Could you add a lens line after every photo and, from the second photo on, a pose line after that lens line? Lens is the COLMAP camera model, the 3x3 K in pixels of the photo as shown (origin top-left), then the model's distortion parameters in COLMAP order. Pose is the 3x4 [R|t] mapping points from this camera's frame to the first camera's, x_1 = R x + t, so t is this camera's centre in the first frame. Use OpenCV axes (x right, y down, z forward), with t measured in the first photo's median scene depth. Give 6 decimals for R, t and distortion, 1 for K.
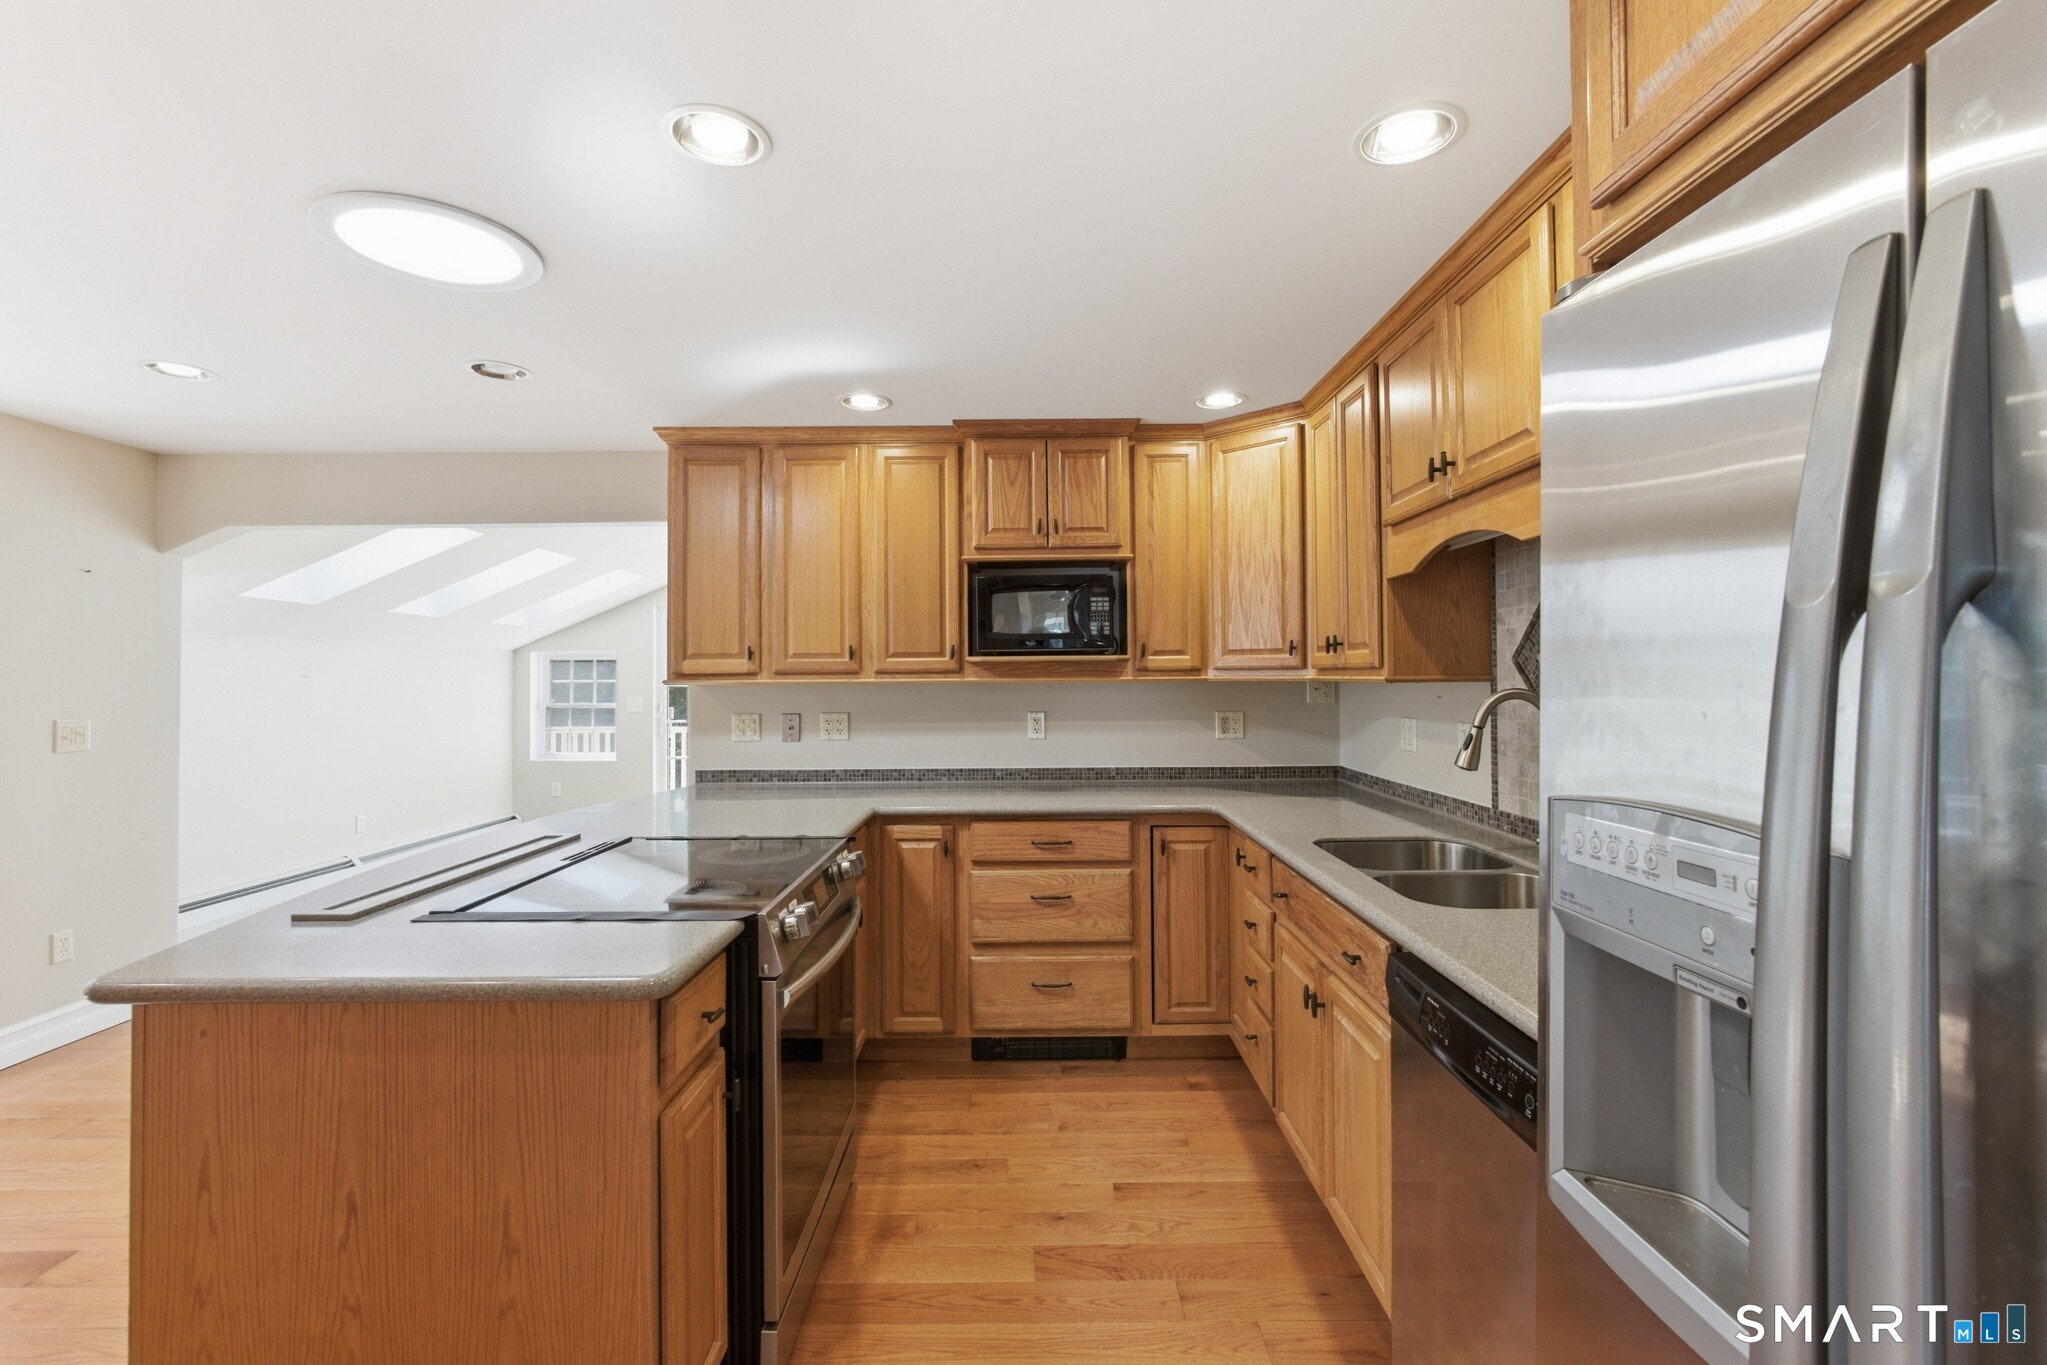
lens RADIAL K [[879.4, 0, 1025.2], [0, 879.4, 677.4], [0, 0, 1]] dist [-0.002054, -0.000284]
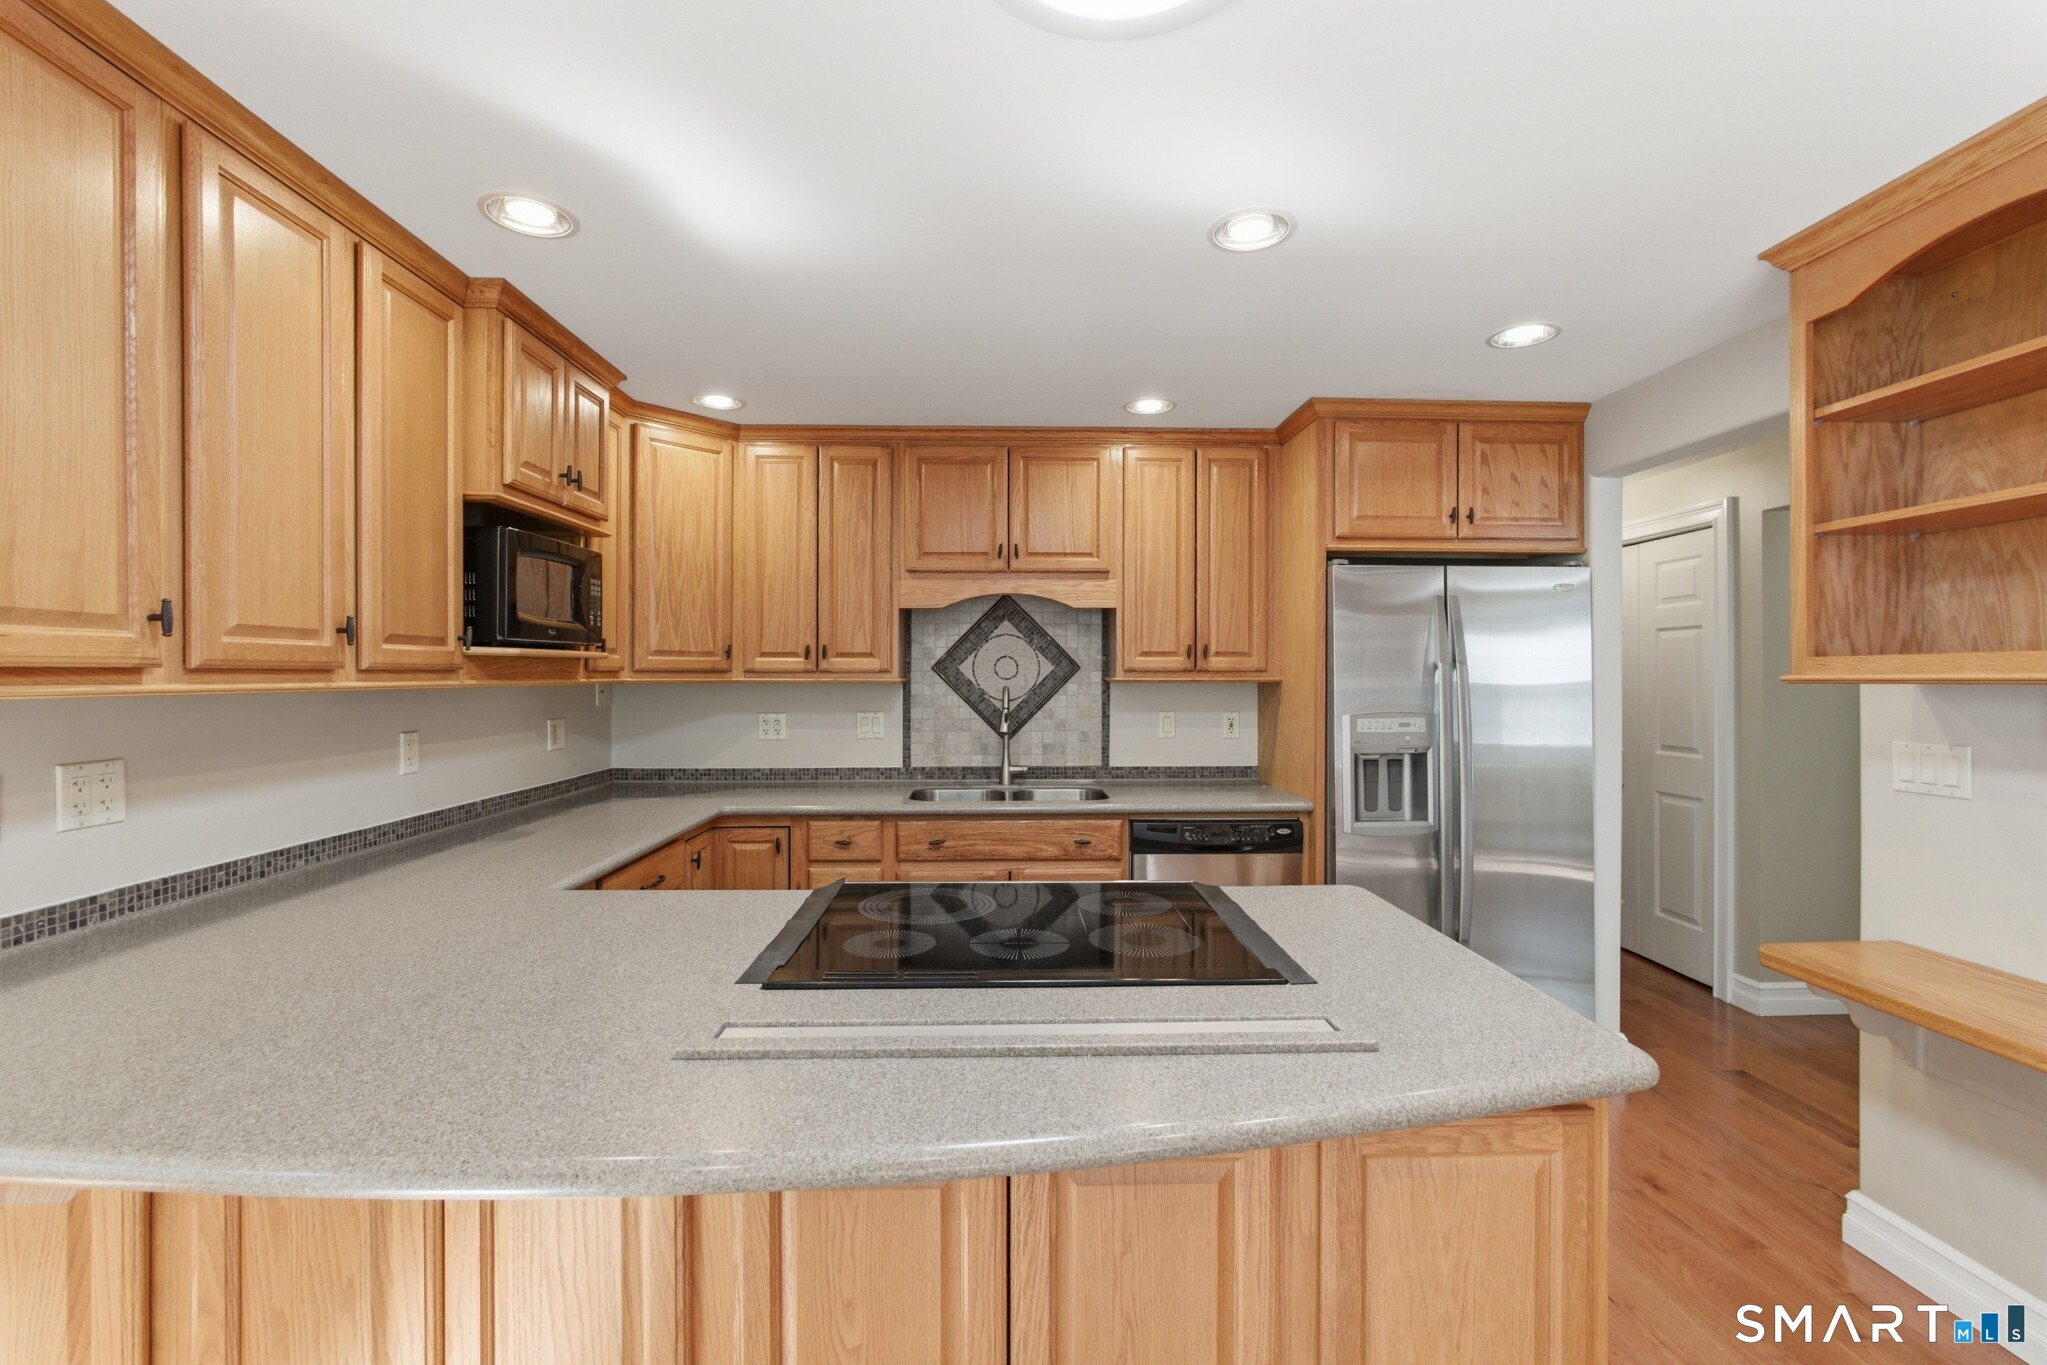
lens RADIAL K [[879.4, 0, 1019.4], [0, 879.4, 685.5], [0, 0, 1]] dist [-0.002054, -0.000284]
pose [[-0.031029, -0.006483, 0.999497, -0.722289], [-0.000742, 0.999979, 0.006463, 0.000464], [-0.999518, -0.000541, -0.031033, 0.630714]]
